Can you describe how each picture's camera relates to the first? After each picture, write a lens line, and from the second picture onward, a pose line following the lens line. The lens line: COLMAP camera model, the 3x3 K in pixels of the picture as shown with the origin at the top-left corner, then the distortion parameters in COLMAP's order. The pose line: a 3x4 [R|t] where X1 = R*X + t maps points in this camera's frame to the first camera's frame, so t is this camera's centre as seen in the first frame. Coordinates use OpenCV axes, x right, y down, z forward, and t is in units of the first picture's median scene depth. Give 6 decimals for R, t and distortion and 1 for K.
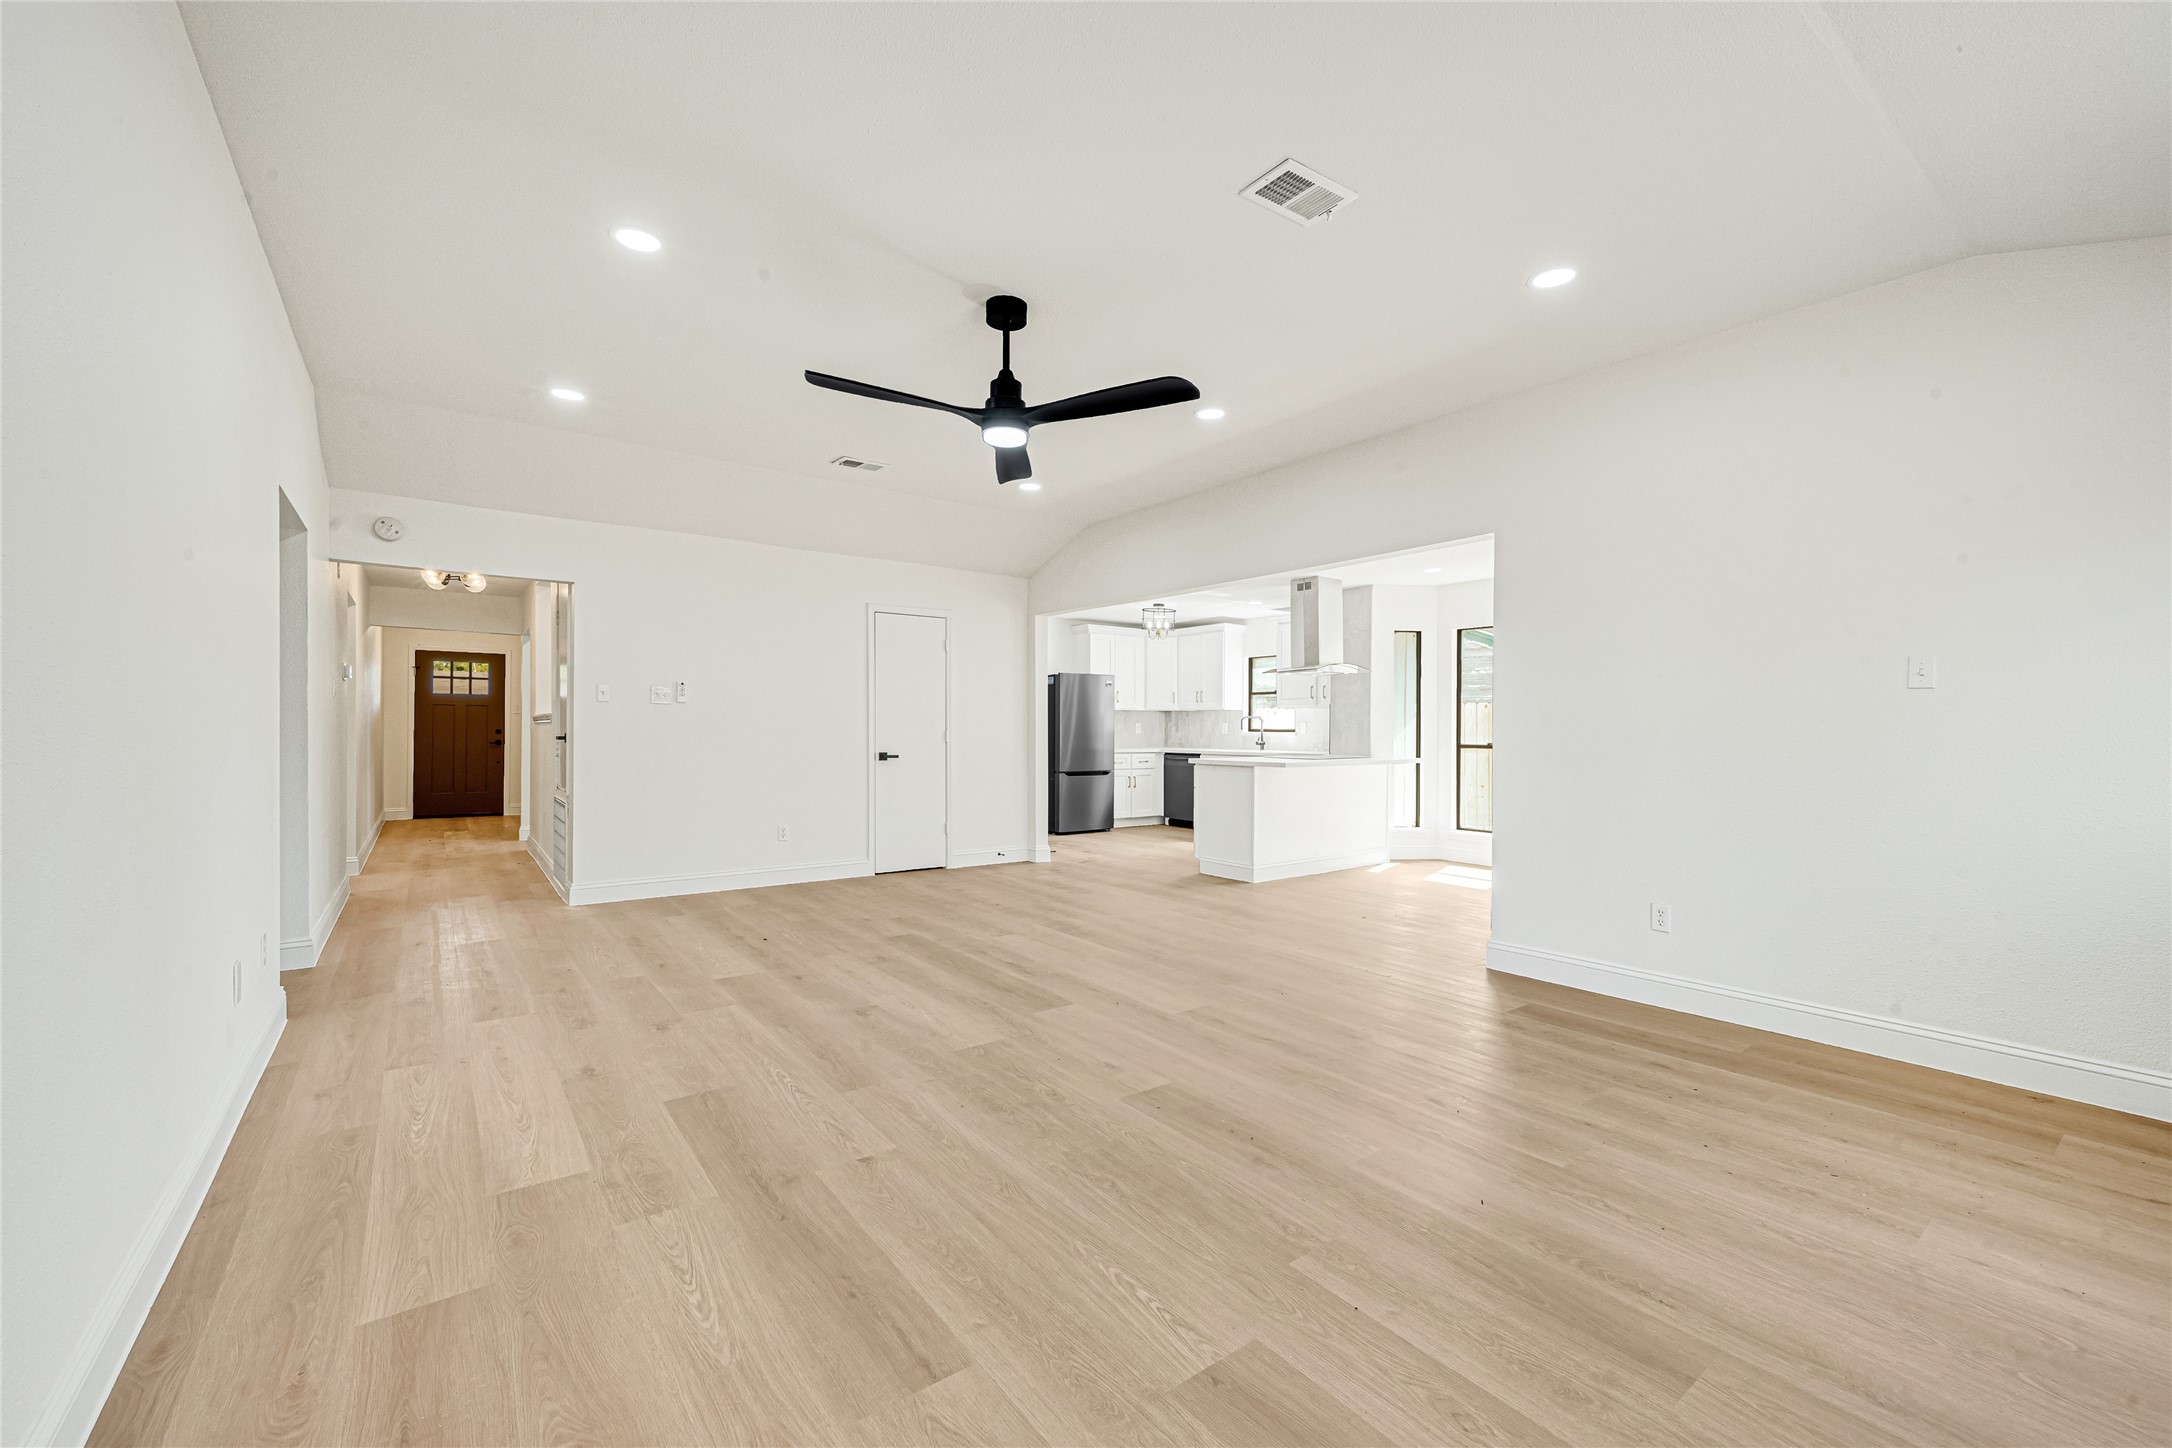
lens RADIAL K [[882.9, 0, 1090.3], [0, 882.9, 730.3], [0, 0, 1]] dist [0.001208, 0.000476]
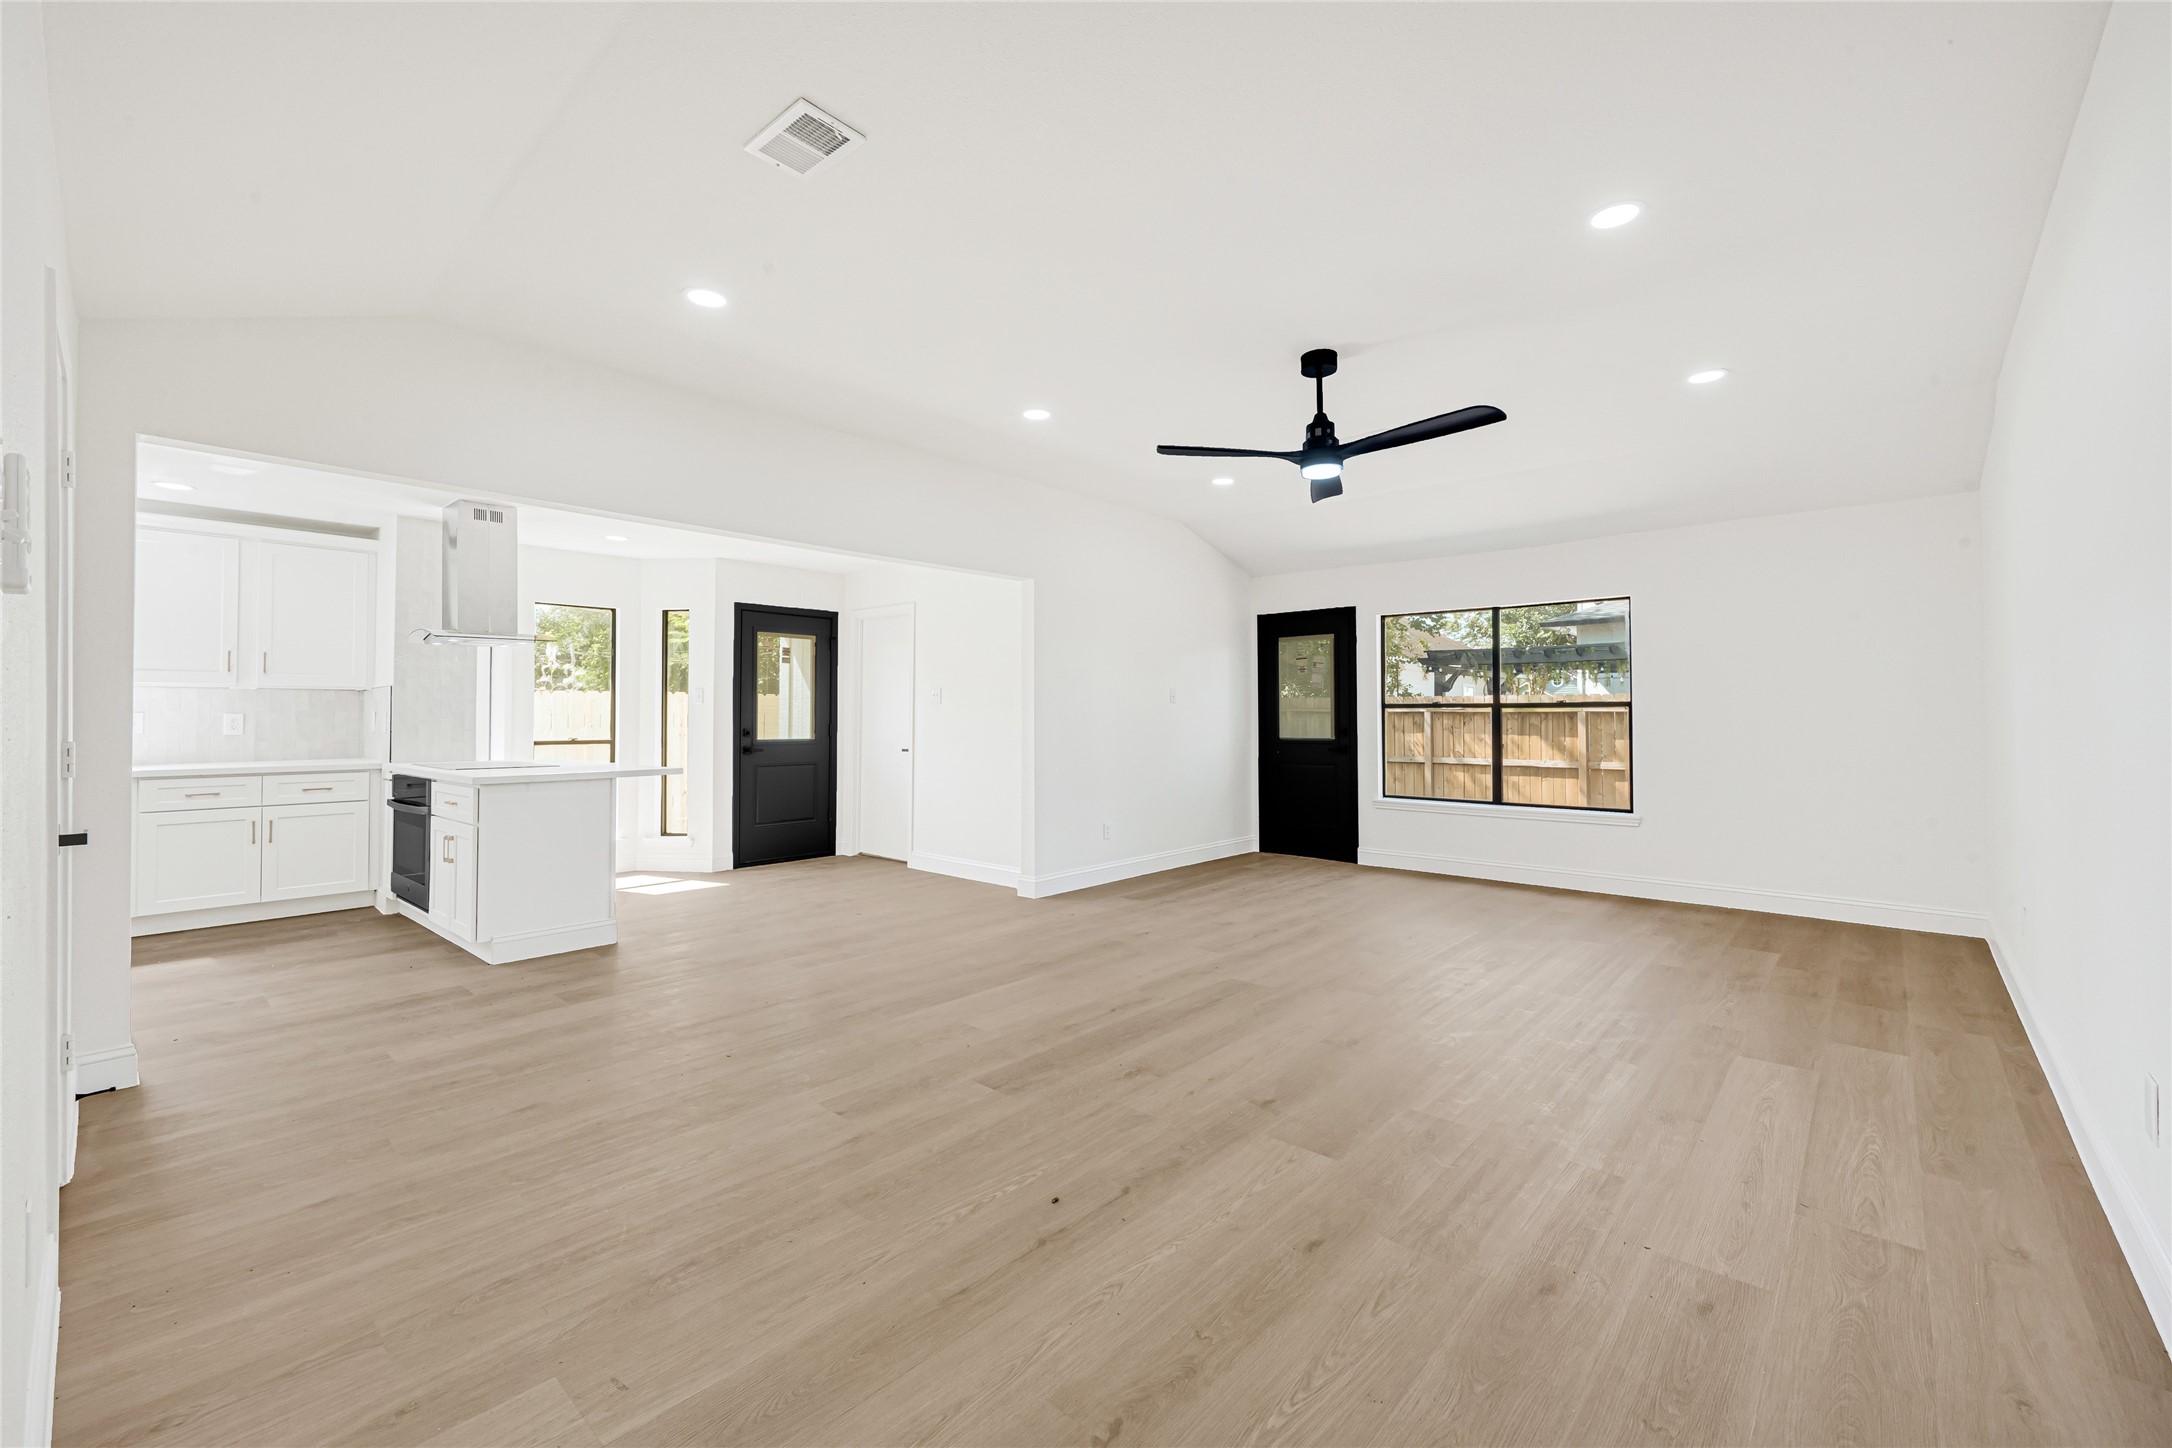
lens RADIAL K [[882.9, 0, 1088.2], [0, 882.9, 716.9], [0, 0, 1]] dist [0.001208, 0.000476]
pose [[-0.190460, -0.000493, 0.981695, -1.054669], [0.001676, 0.999998, 0.000827, -0.014502], [-0.981694, 0.001803, -0.190459, 1.381657]]
